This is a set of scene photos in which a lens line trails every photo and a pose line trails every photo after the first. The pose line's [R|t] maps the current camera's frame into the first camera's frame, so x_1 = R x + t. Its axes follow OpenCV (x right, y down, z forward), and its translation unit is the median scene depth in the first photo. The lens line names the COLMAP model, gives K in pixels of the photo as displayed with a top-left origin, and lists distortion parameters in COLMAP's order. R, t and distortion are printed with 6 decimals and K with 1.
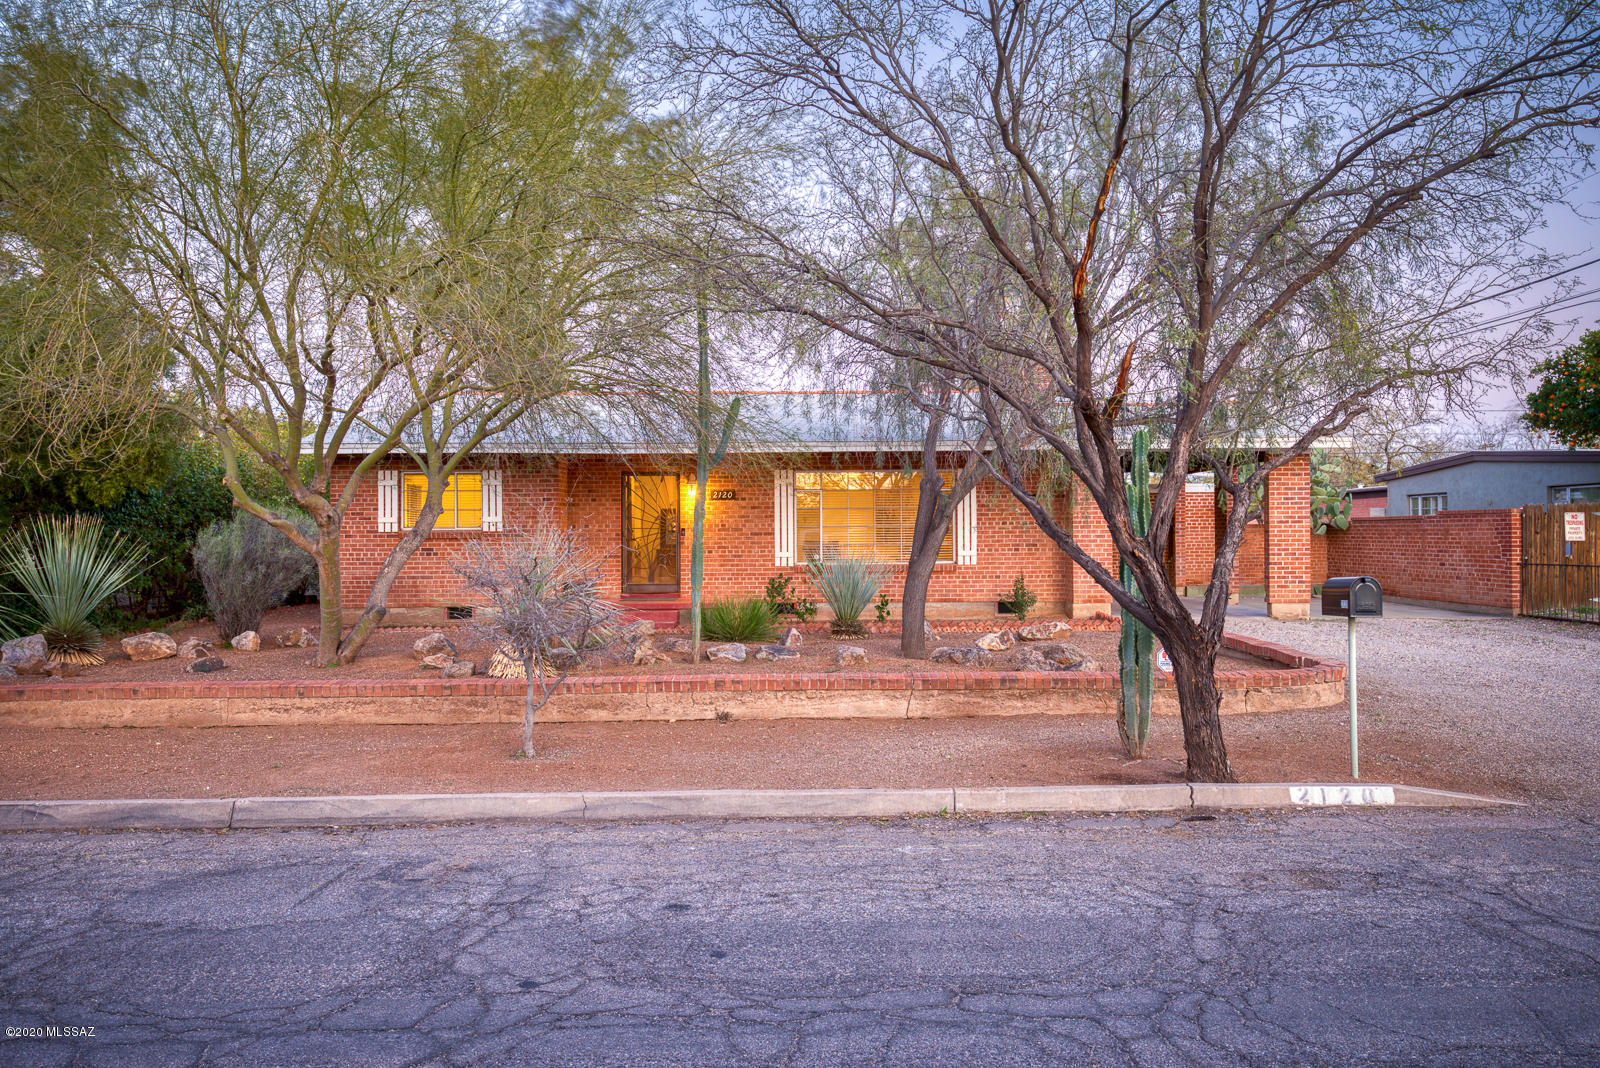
lens RADIAL K [[1154.8, 0, 800.0], [0, 1154.8, 534.0], [0, 0, 1]] dist [0.001887, 0.000108]
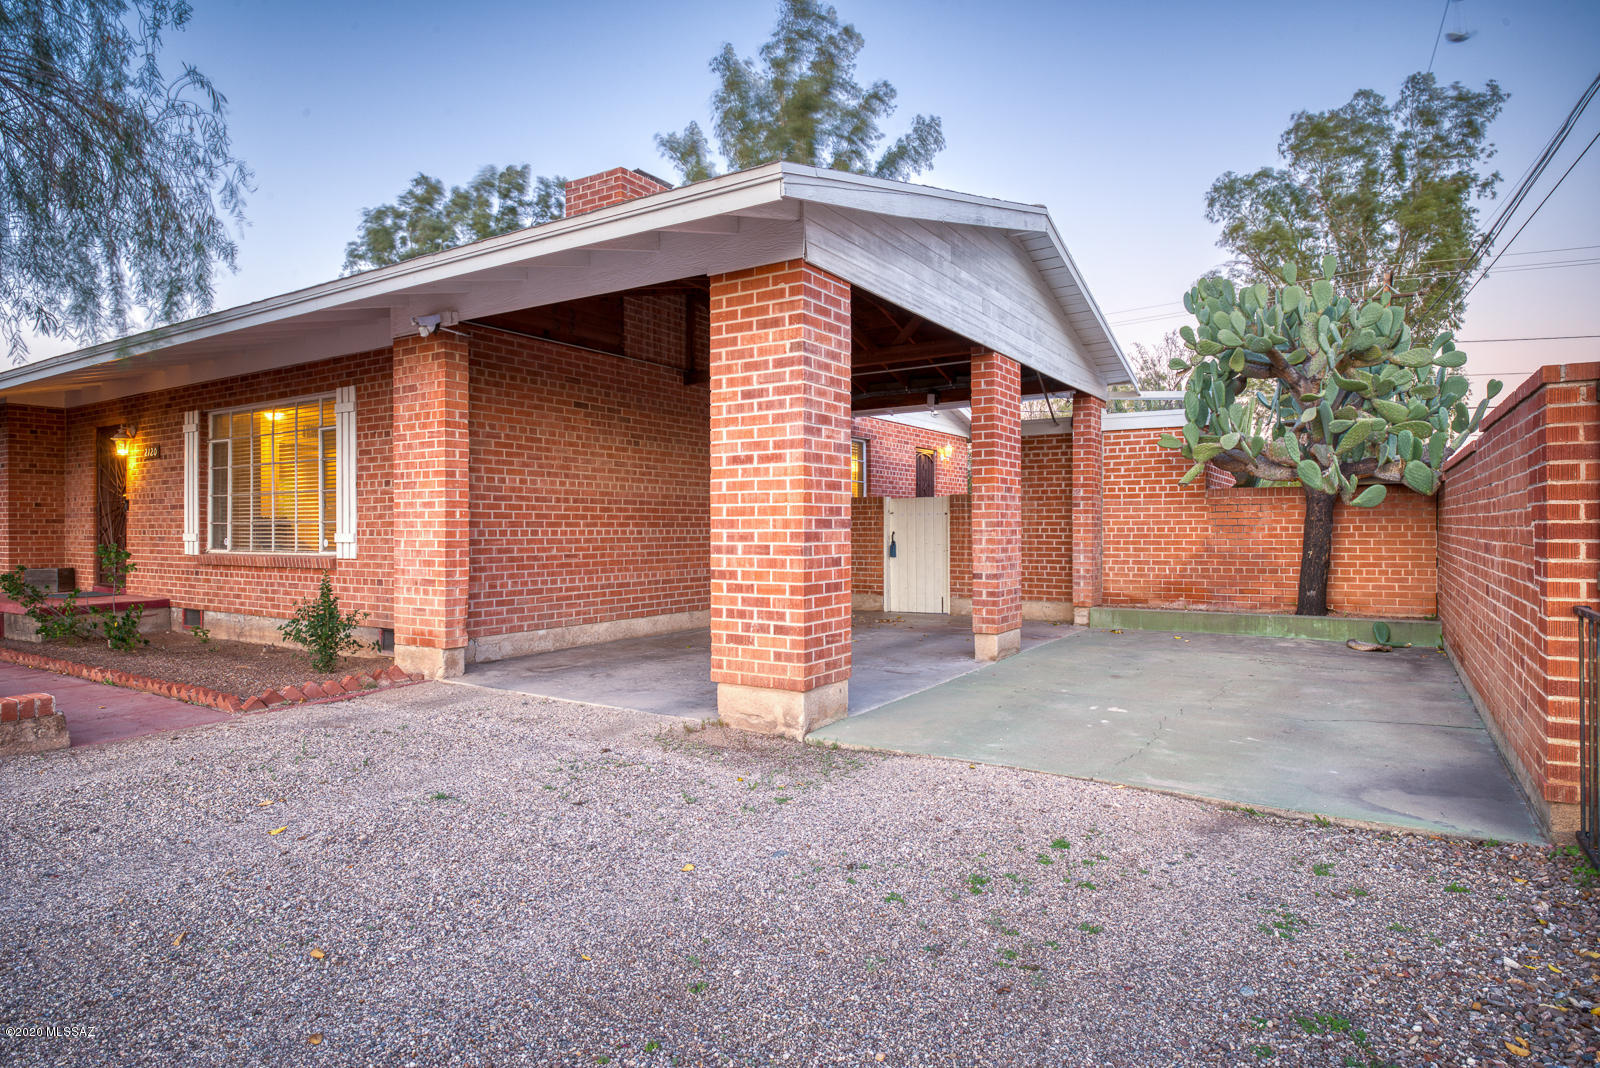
lens RADIAL K [[901.4, 0, 800.0], [0, 901.4, 534.0], [0, 0, 1]] dist [-0.001893, -0.001116]
pose [[0.847227, 0.007713, -0.531175, 0.579127], [-0.001301, 0.999922, 0.012445, 0.009109], [0.531229, -0.009853, 0.847171, 0.767467]]
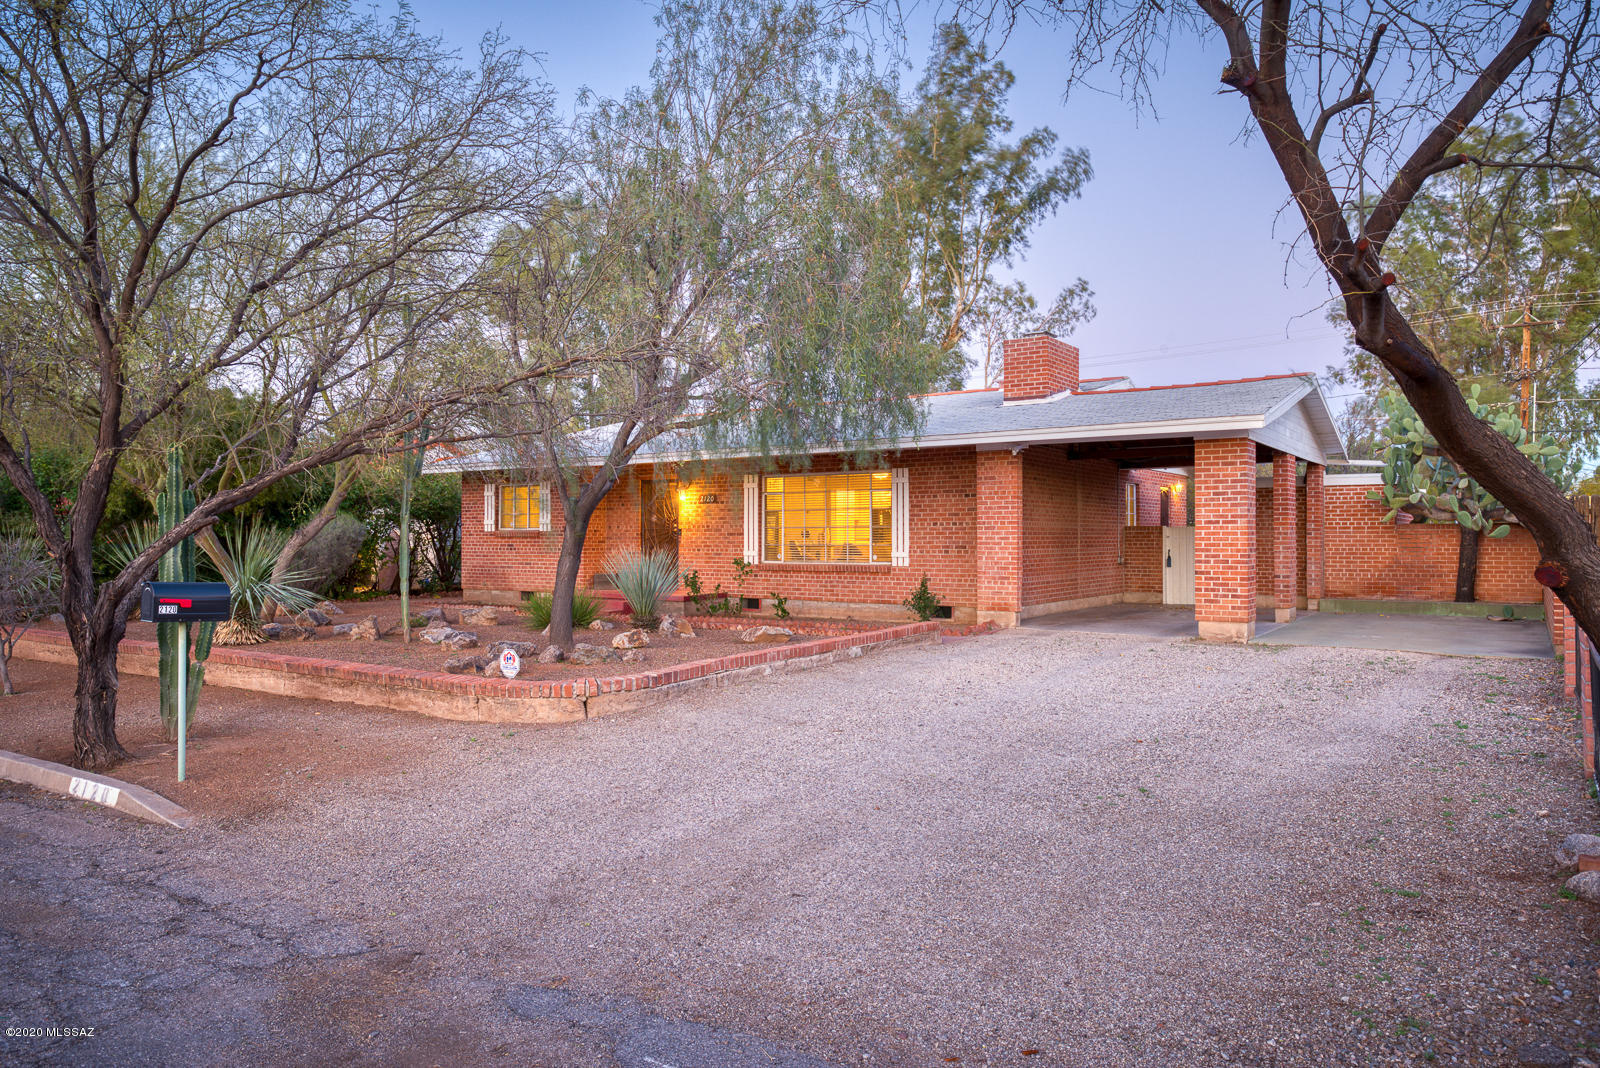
lens RADIAL K [[1050.9, 0, 800.0], [0, 1050.9, 534.0], [0, 0, 1]] dist [0.006981, 0.004380]
pose [[0.829555, 0.003826, -0.558412, 0.588176], [-0.002338, 0.999992, 0.003379, -0.003813], [0.558420, -0.001497, 0.829557, 0.218112]]
